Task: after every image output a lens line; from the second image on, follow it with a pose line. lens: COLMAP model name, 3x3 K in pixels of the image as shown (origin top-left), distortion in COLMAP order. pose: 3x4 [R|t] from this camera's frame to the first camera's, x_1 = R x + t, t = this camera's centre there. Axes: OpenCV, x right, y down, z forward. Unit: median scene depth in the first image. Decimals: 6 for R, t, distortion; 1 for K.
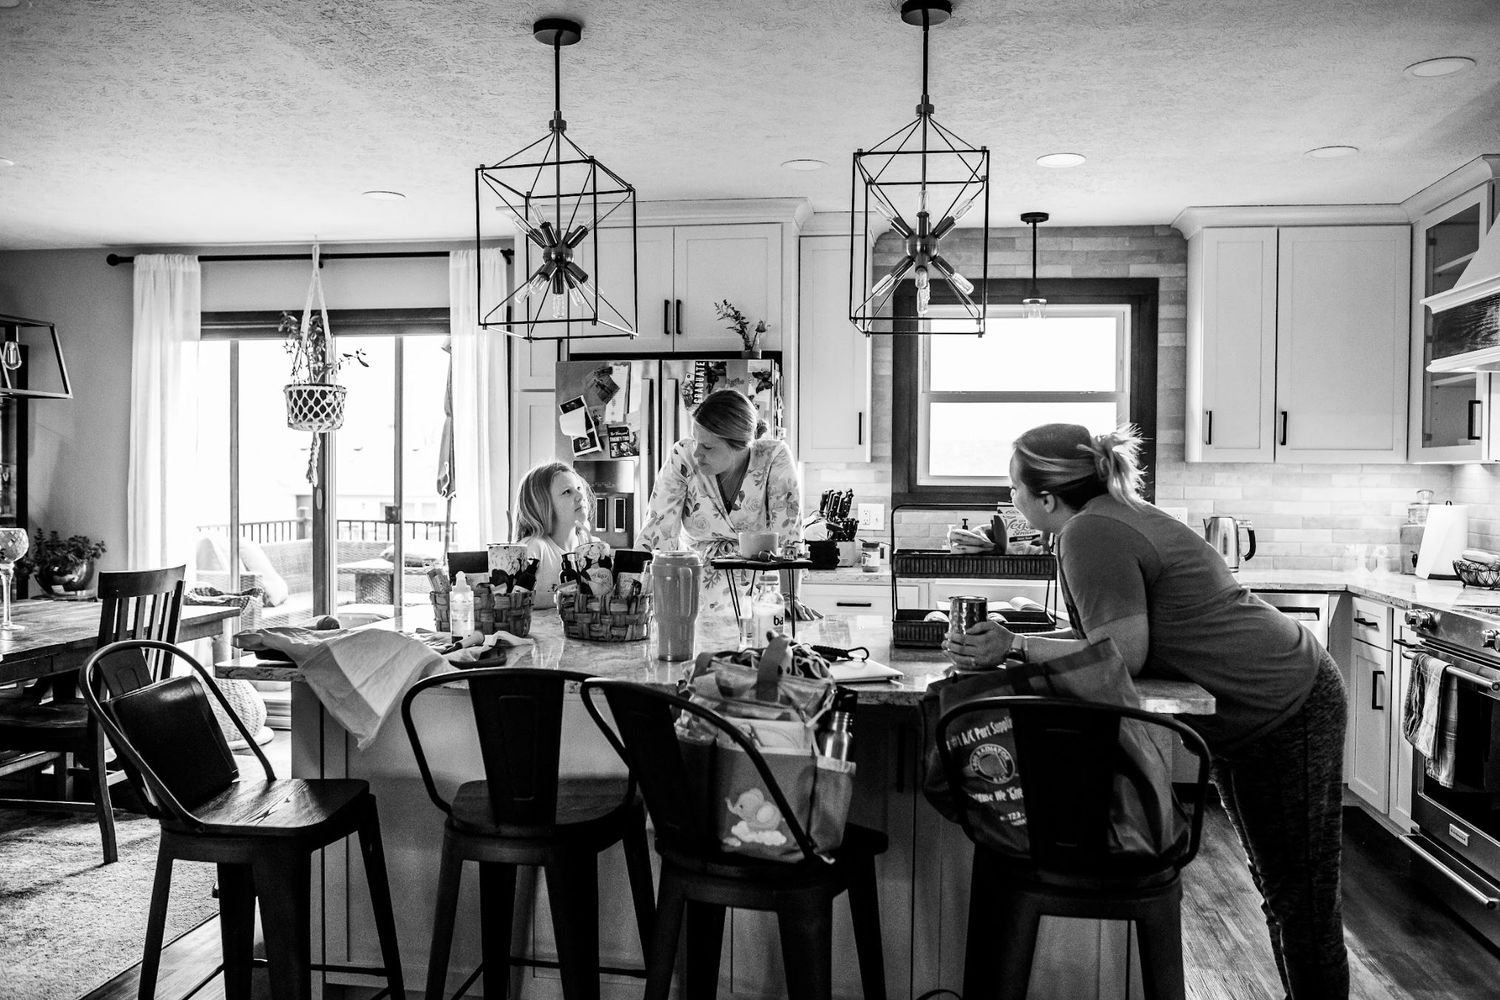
lens RADIAL K [[1243.3, 0, 750.0], [0, 1243.3, 500.0], [0, 0, 1]] dist [-0.067065, 0.081101]
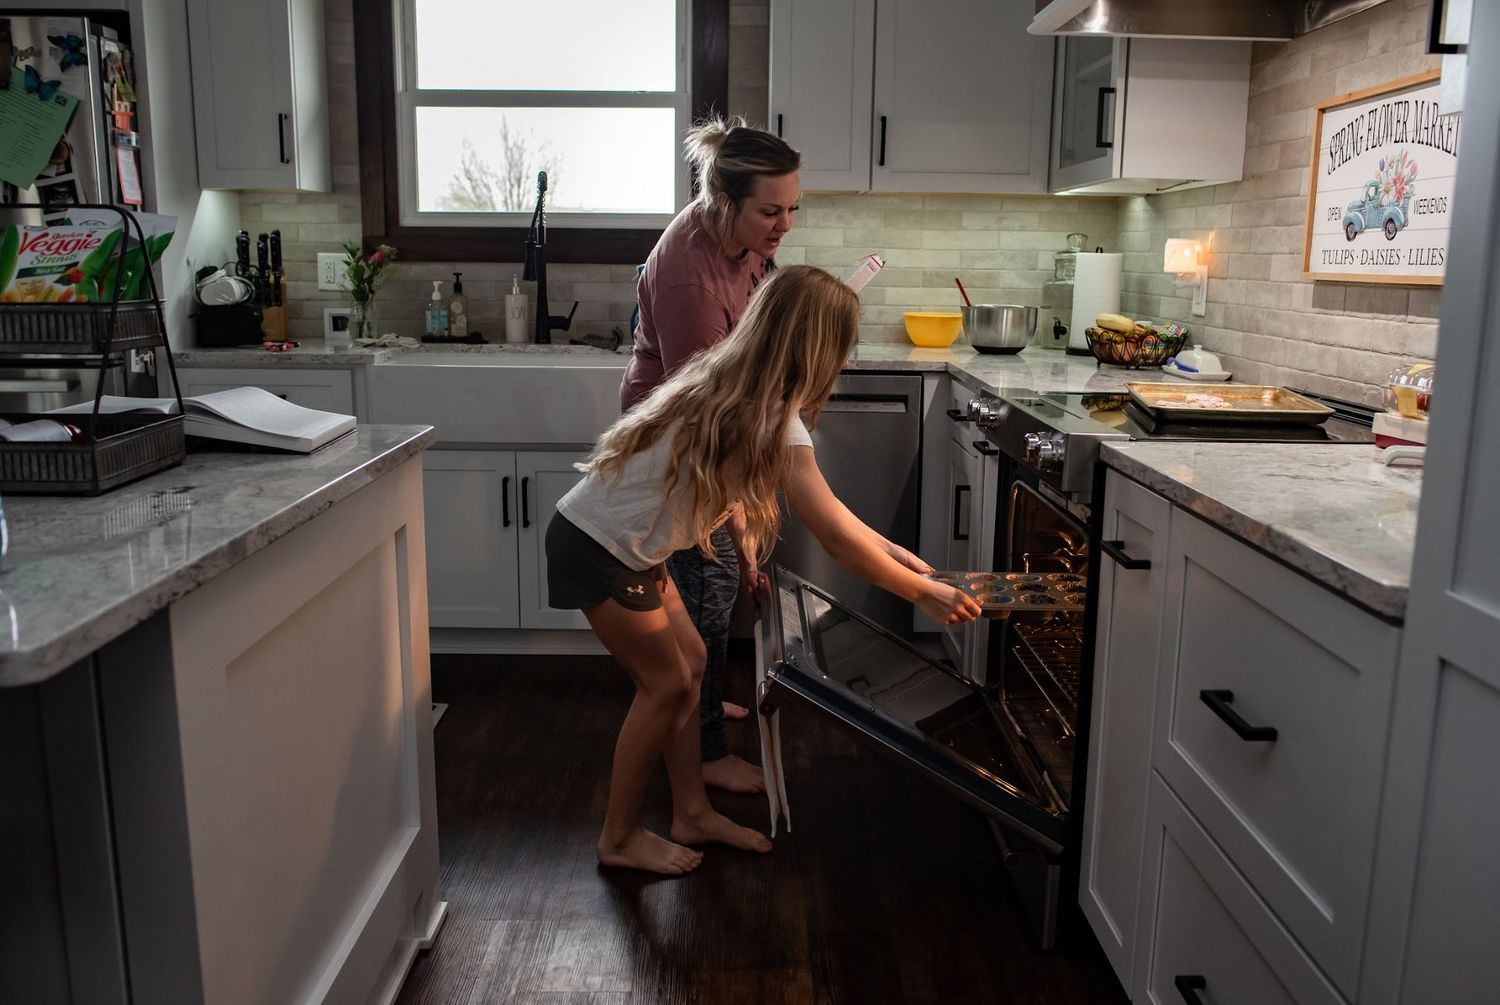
lens RADIAL K [[1243.3, 0, 750.0], [0, 1243.3, 502.5], [0, 0, 1]] dist [-0.067065, 0.081101]
pose [[0.992877, -0.019043, 0.117611, 0.259217], [-0.001757, 0.984696, 0.174274, 0.021339], [-0.119130, -0.173239, 0.977648, 0.268553]]
